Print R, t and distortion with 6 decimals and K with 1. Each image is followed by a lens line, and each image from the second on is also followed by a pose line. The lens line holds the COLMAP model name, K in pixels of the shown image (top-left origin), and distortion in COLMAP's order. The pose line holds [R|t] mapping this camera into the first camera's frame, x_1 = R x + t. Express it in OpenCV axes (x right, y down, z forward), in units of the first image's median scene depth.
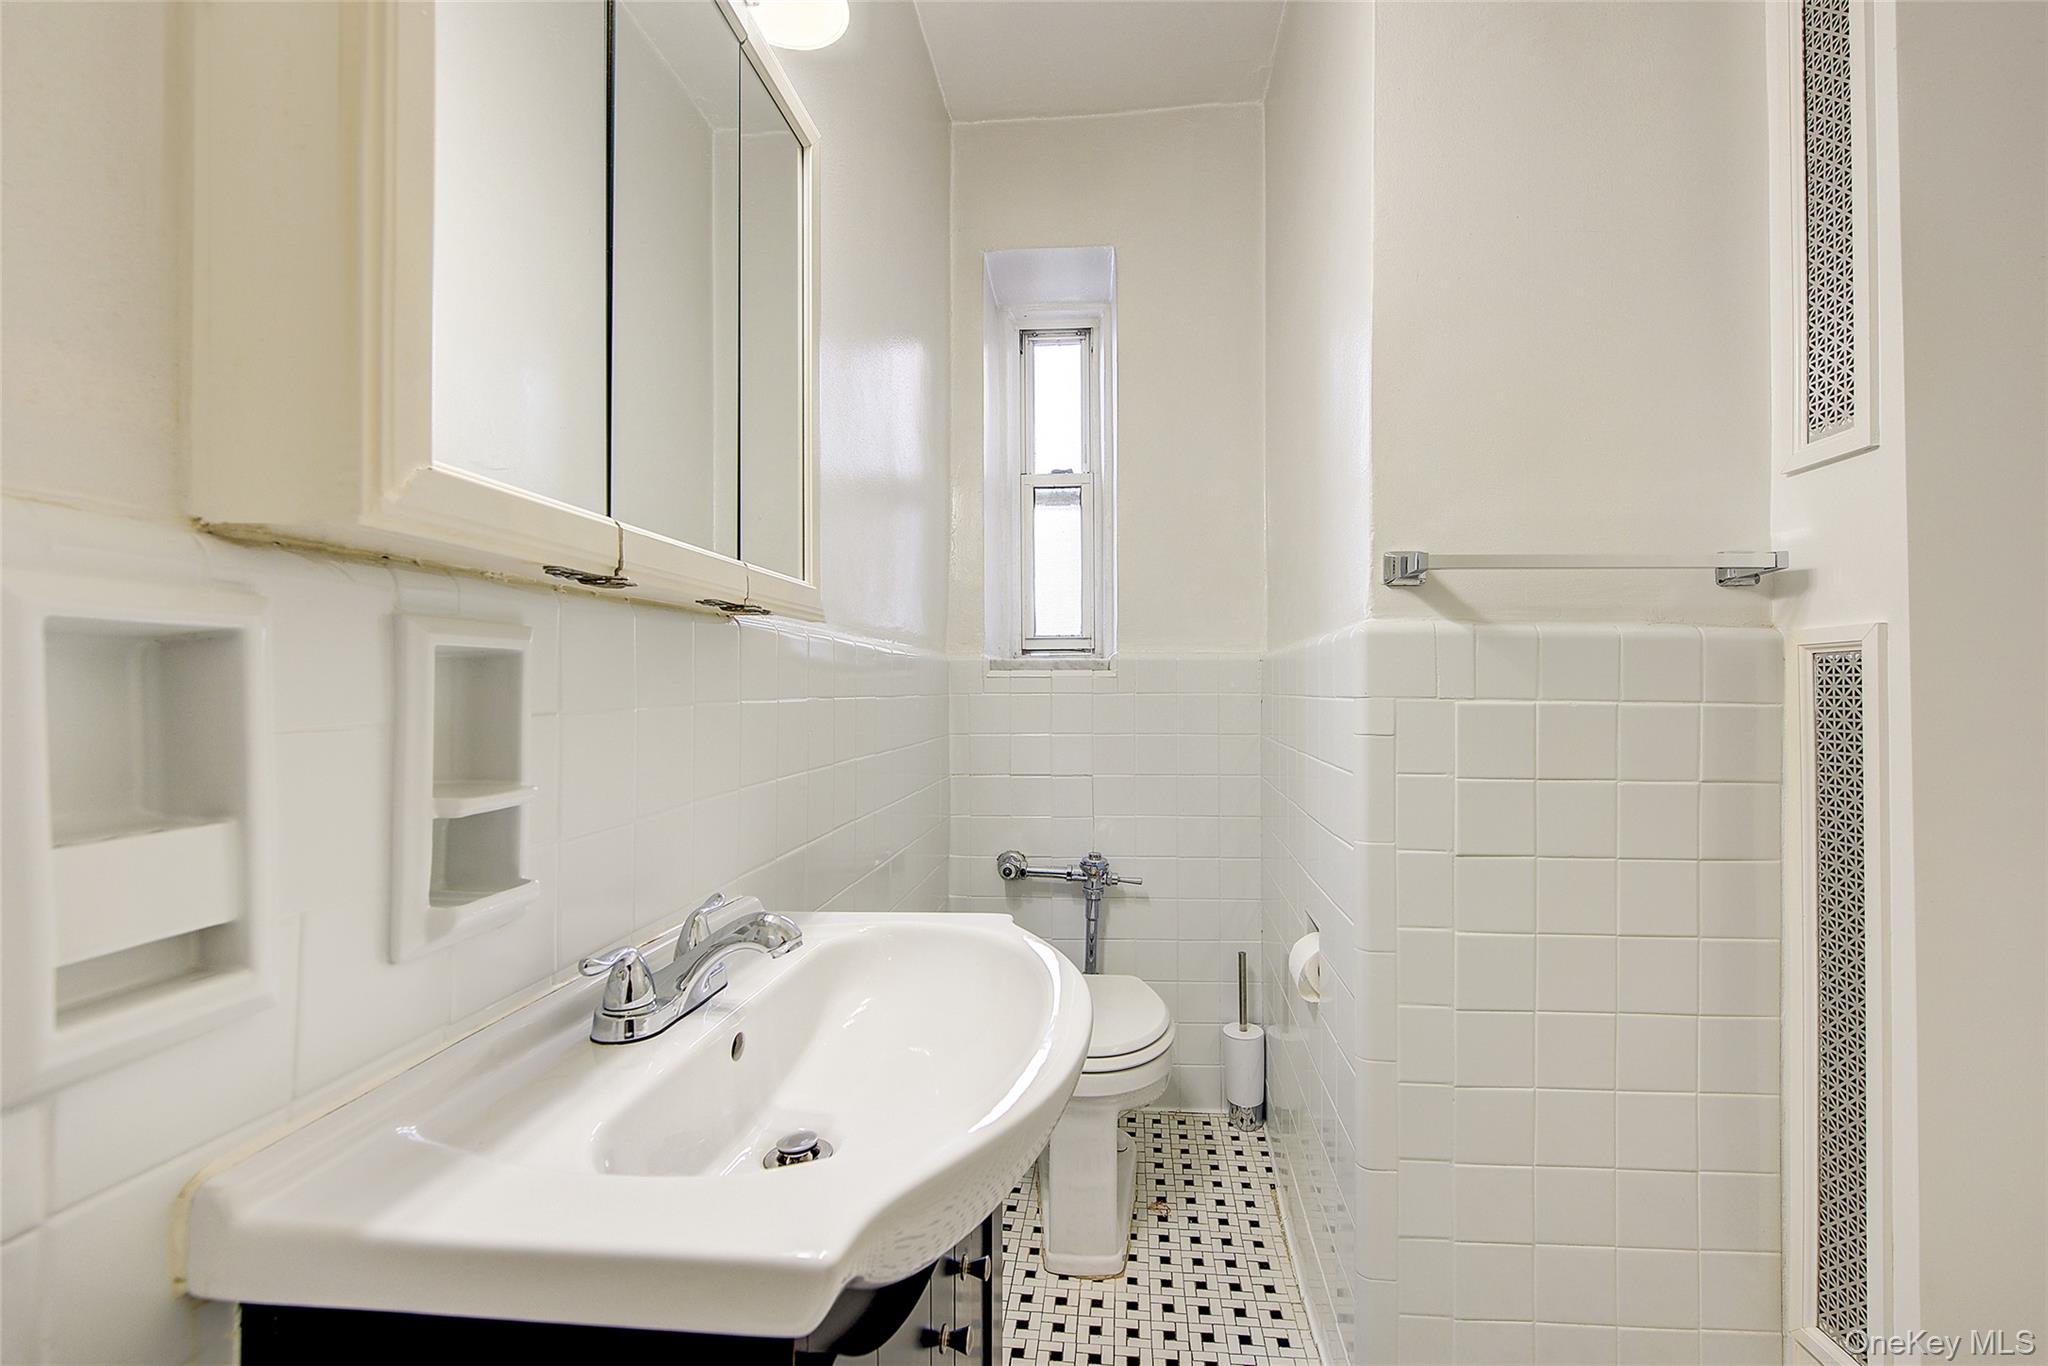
lens RADIAL K [[823.8, 0, 1019.3], [0, 823.8, 686.4], [0, 0, 1]] dist [0.009338, -0.005730]
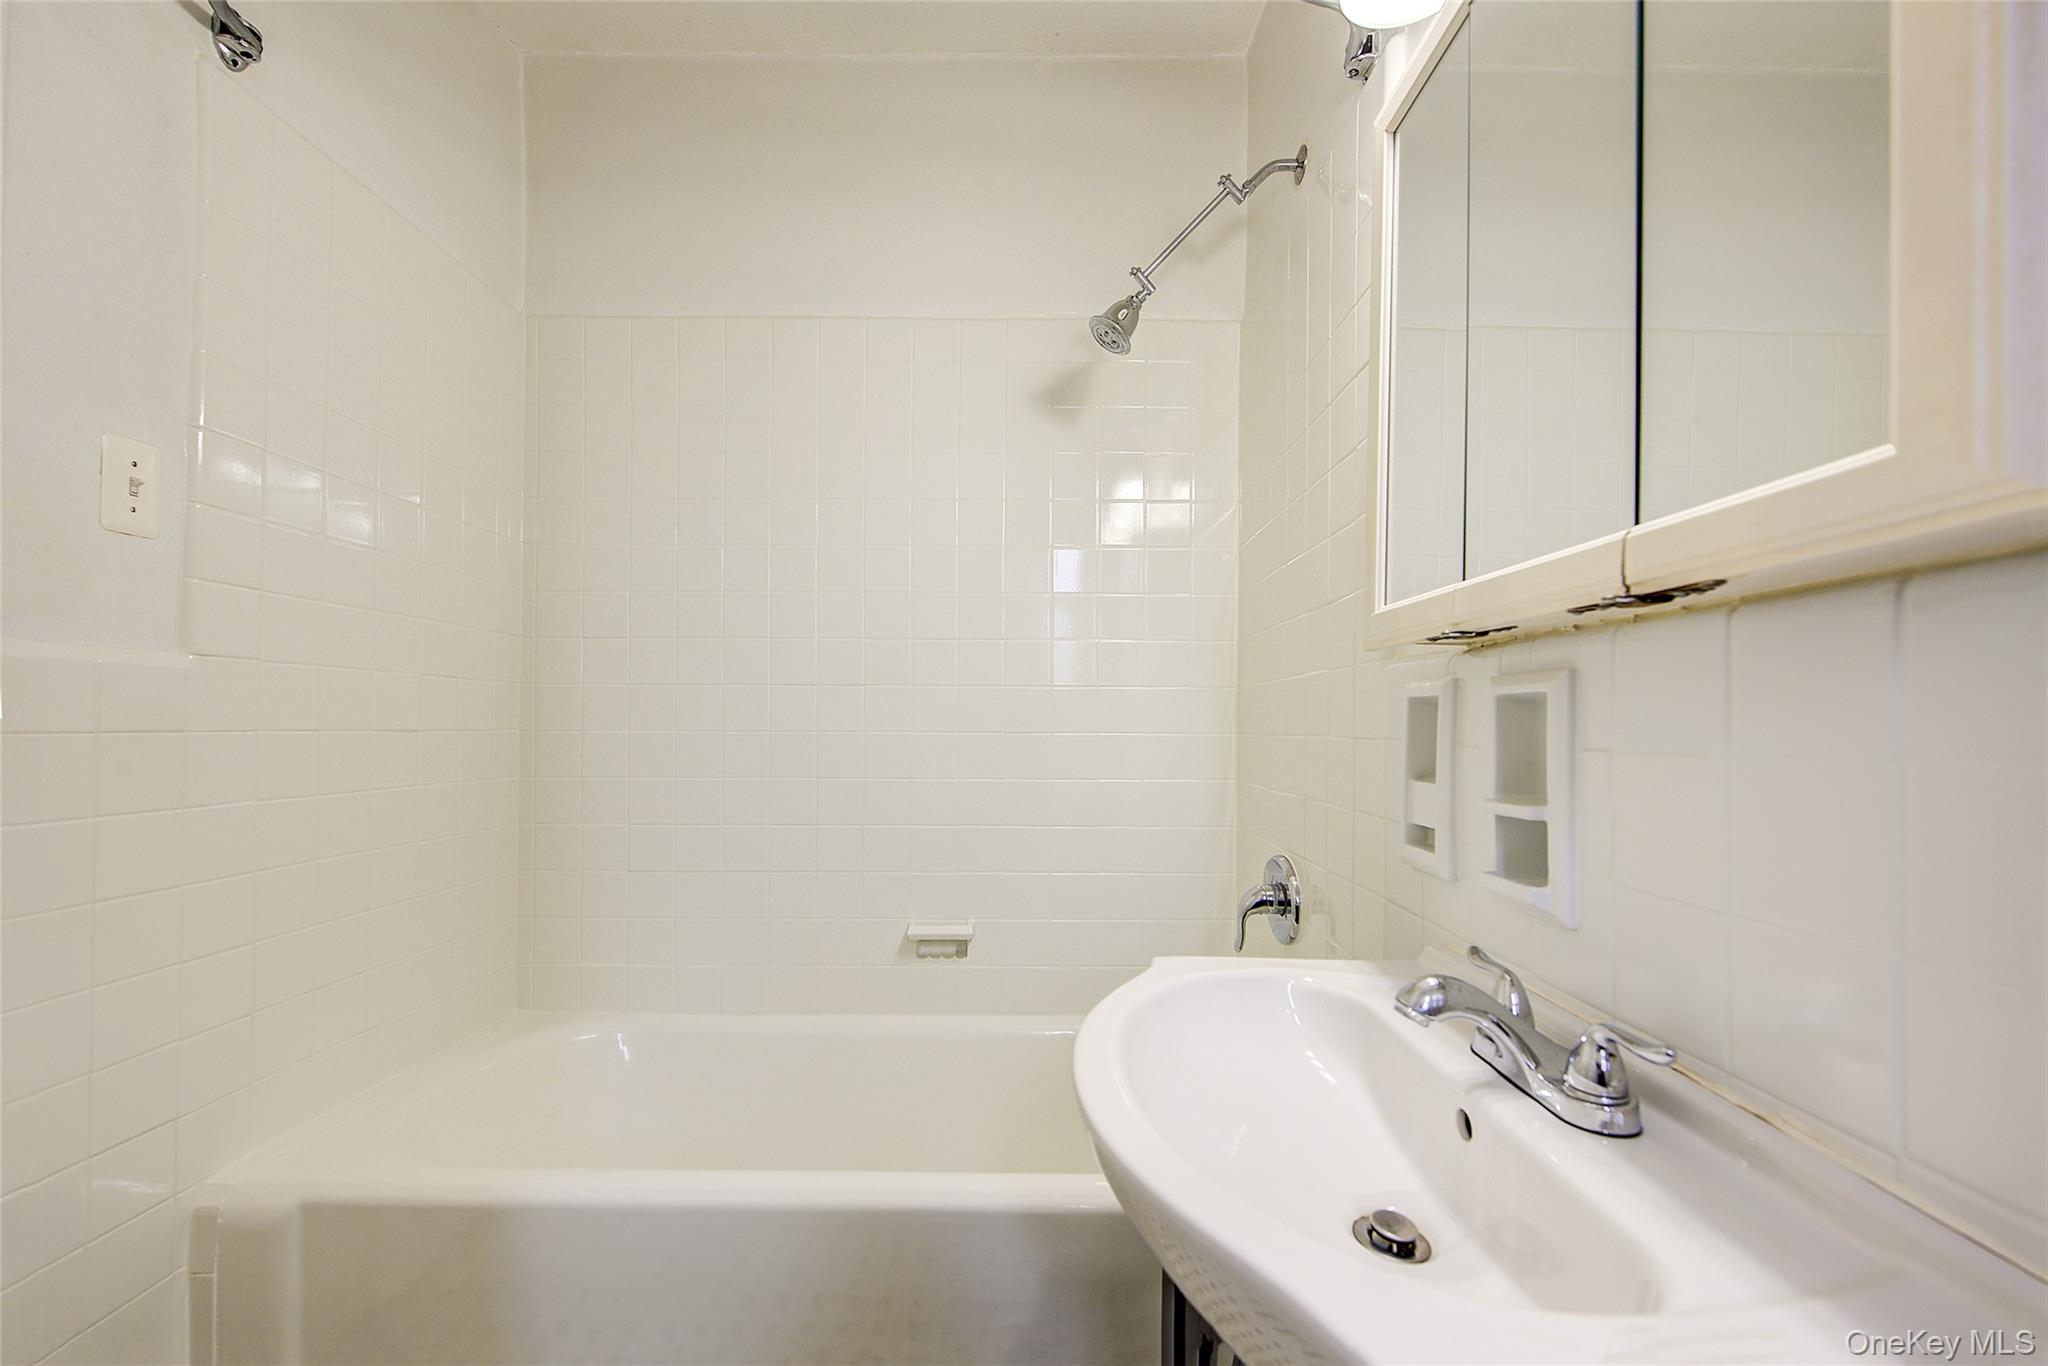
lens RADIAL K [[823.8, 0, 1019.3], [0, 823.8, 686.4], [0, 0, 1]] dist [0.009338, -0.005730]
pose [[-0.987389, -0.007993, -0.158113, 0.349454], [-0.000376, 0.998840, -0.048149, 0.007105], [0.158314, -0.047482, -0.986246, 2.182687]]
